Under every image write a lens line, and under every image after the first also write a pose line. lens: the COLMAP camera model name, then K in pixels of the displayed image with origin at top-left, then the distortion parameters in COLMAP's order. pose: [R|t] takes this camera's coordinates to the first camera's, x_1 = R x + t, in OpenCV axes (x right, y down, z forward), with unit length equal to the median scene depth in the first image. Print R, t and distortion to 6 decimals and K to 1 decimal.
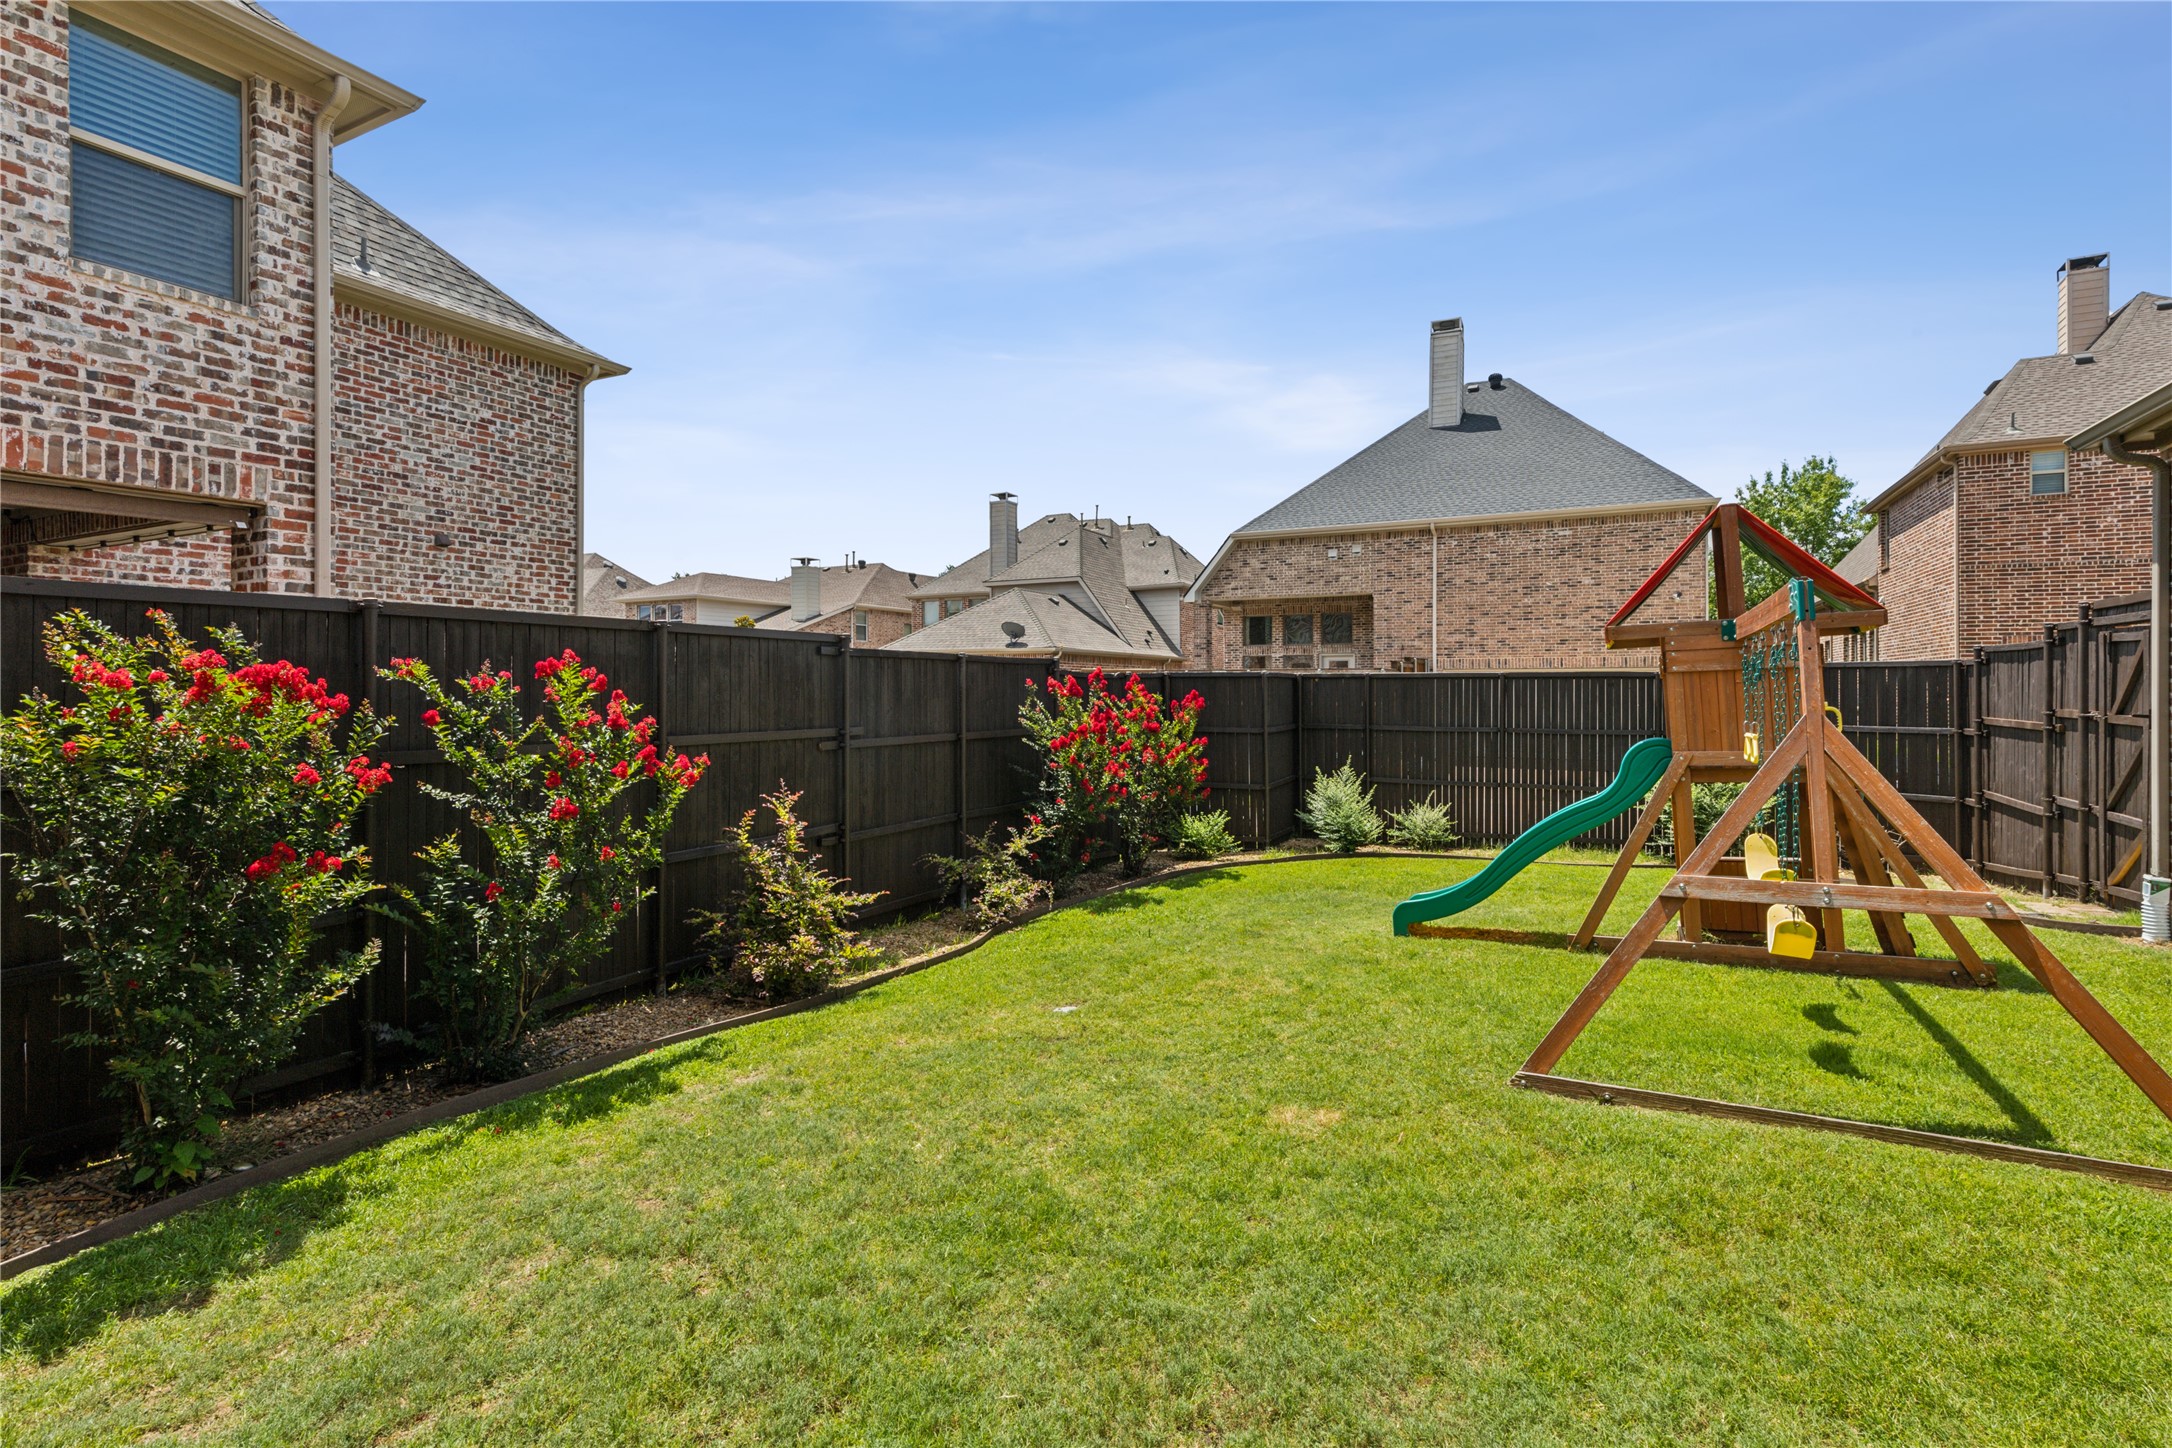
lens RADIAL K [[1005.4, 0, 1089.3], [0, 1005.4, 691.0], [0, 0, 1]] dist [0.006846, -0.000384]
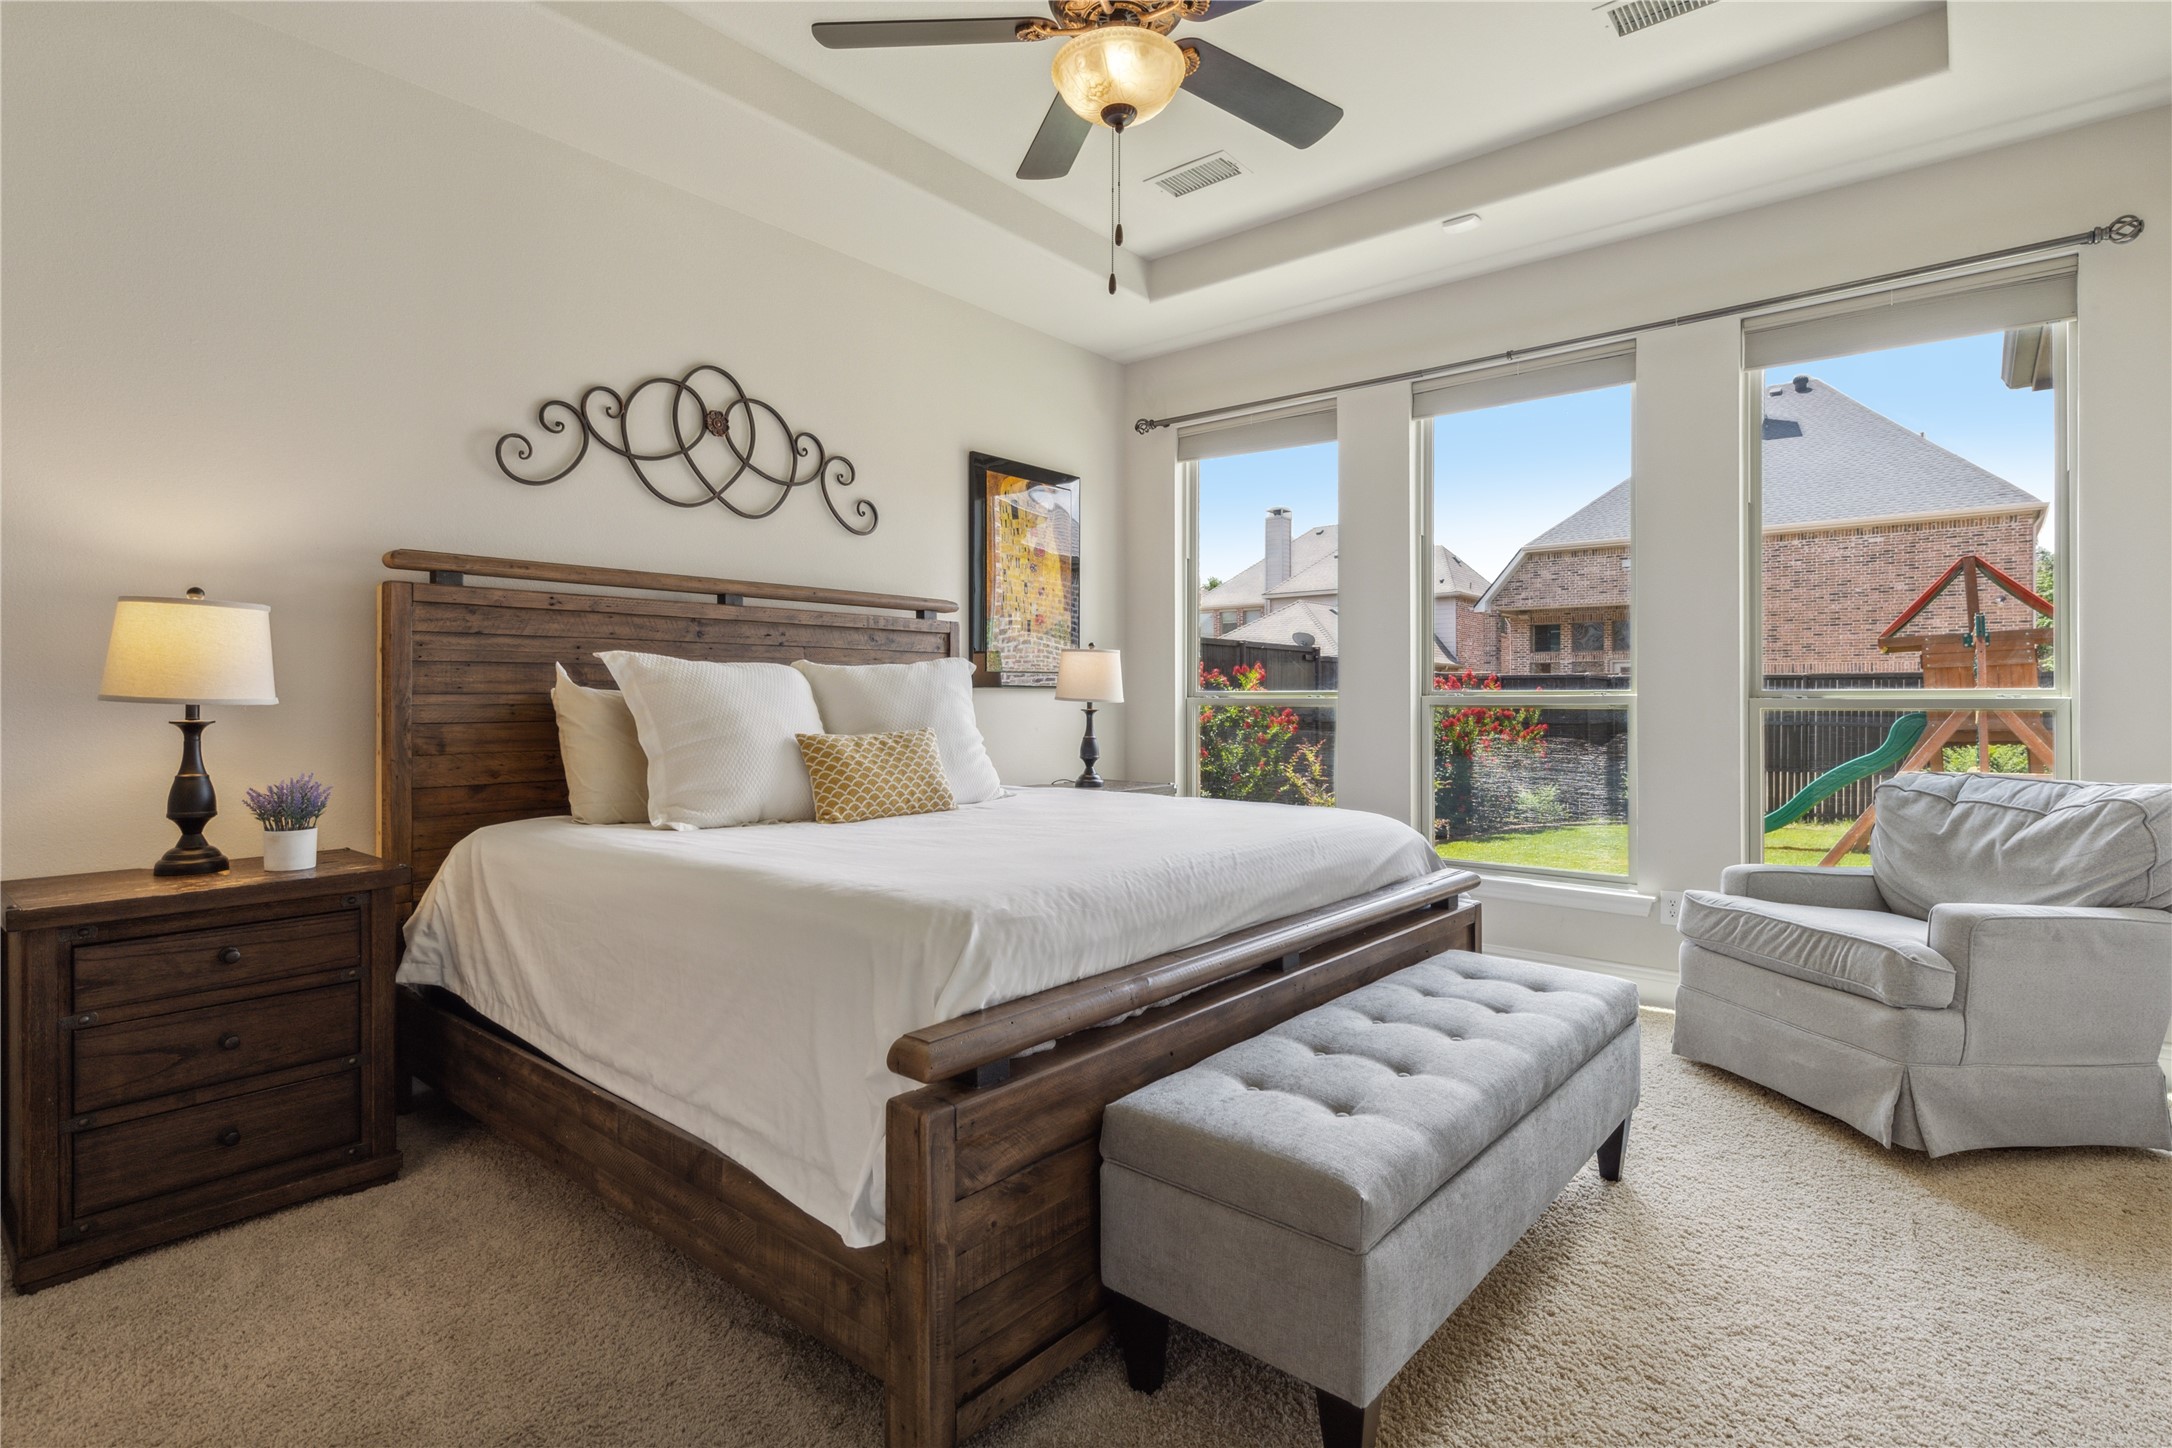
lens RADIAL K [[1048.5, 0, 1091.5], [0, 1048.5, 703.4], [0, 0, 1]] dist [-0.001816, -0.000586]
pose [[0.977328, 0.003041, -0.211709, -0.070160], [-0.002709, 0.999995, 0.001859, 0.007889], [0.211713, -0.001244, 0.977331, -0.180820]]
